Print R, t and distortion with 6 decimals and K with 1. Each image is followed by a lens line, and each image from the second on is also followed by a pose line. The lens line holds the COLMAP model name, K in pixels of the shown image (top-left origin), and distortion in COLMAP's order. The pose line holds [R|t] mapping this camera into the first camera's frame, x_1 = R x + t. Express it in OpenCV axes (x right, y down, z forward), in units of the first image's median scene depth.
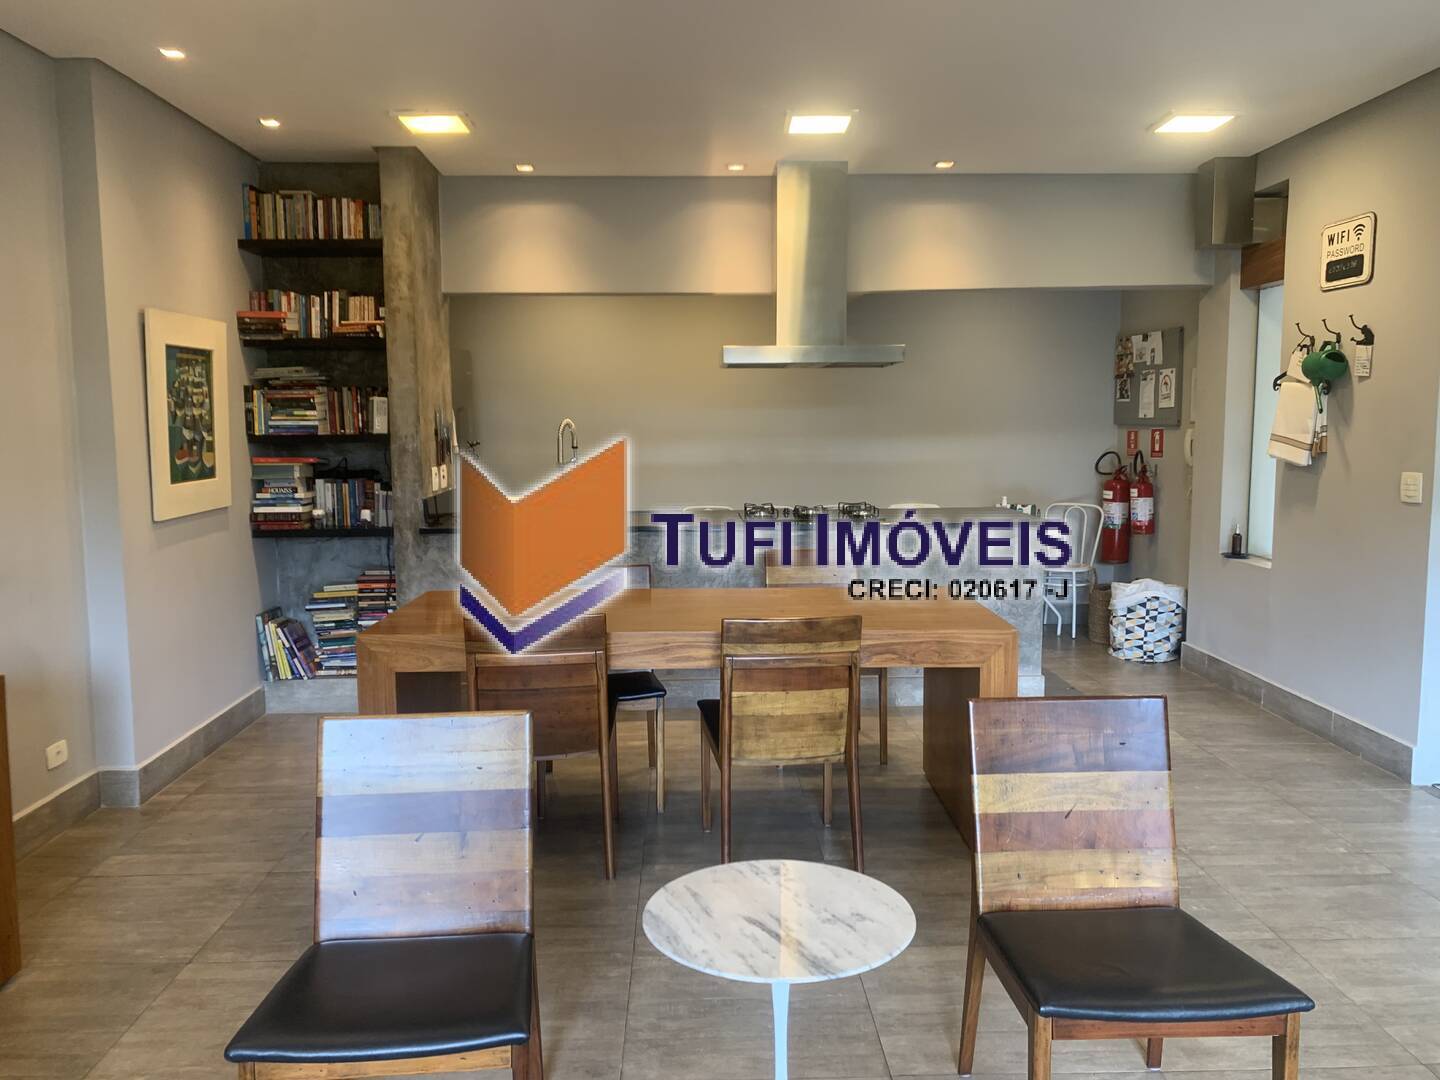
lens RADIAL K [[1114.2, 0, 721.6], [0, 1114.2, 541.6], [0, 0, 1]] dist [0.028867, -0.036571]
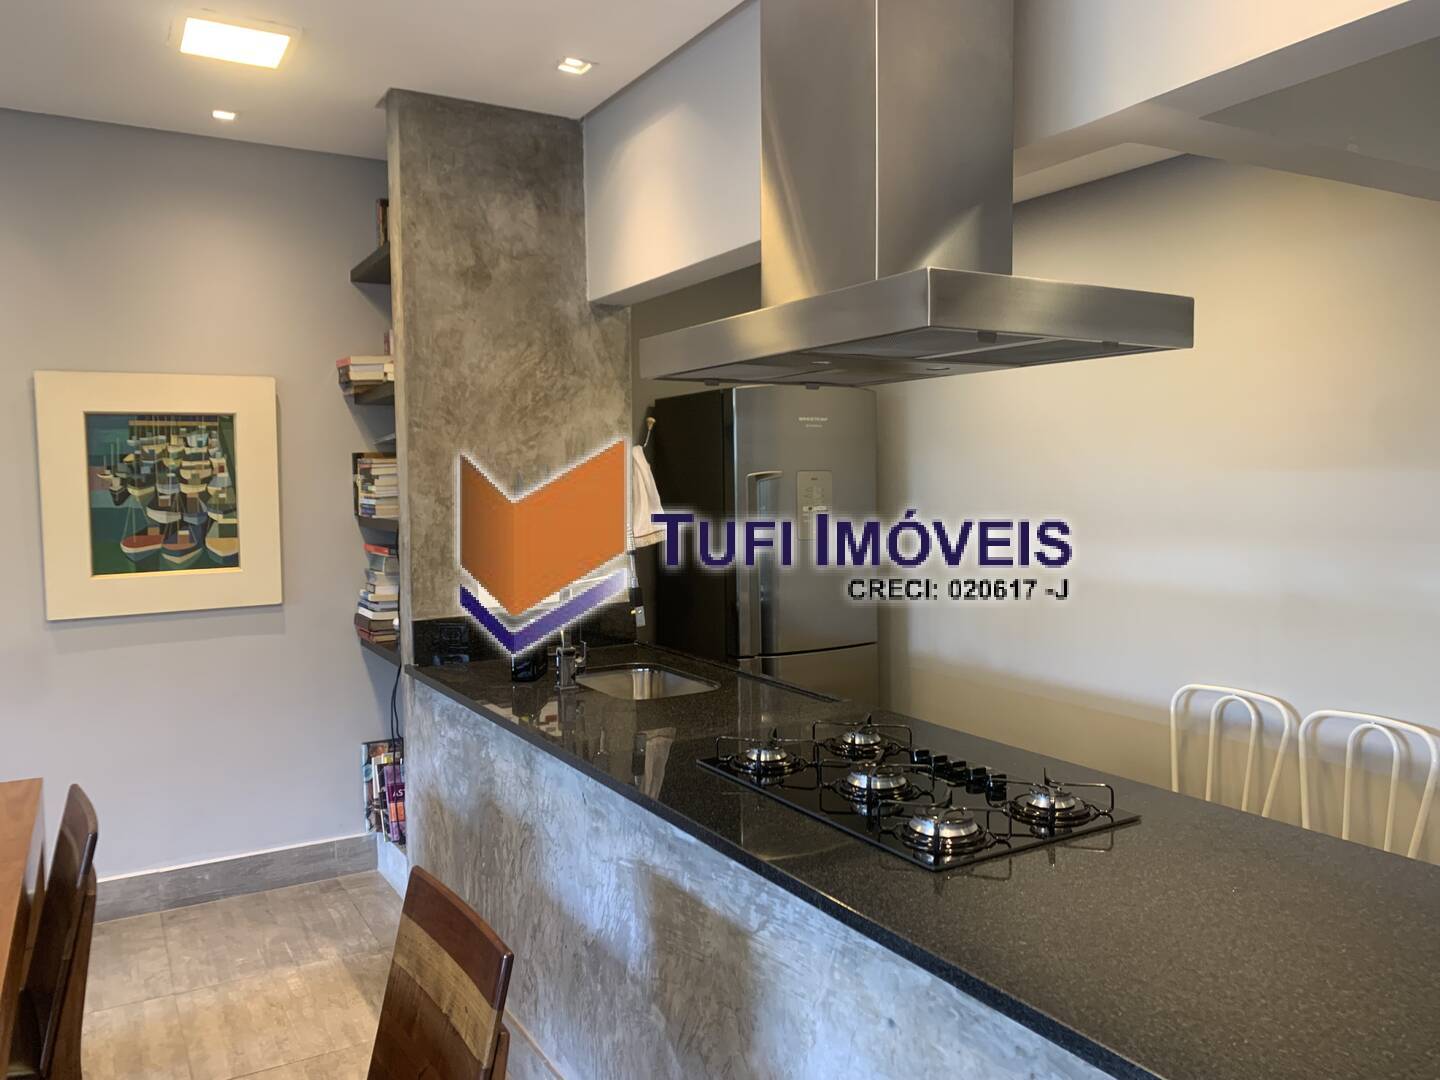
lens RADIAL K [[1114.2, 0, 721.7], [0, 1114.2, 530.8], [0, 0, 1]] dist [0.028867, -0.036571]
pose [[0.473253, 0.047161, -0.879663, 0.440866], [-0.092085, 0.995744, 0.003843, -0.123623], [0.876101, 0.079185, 0.475581, 0.944420]]
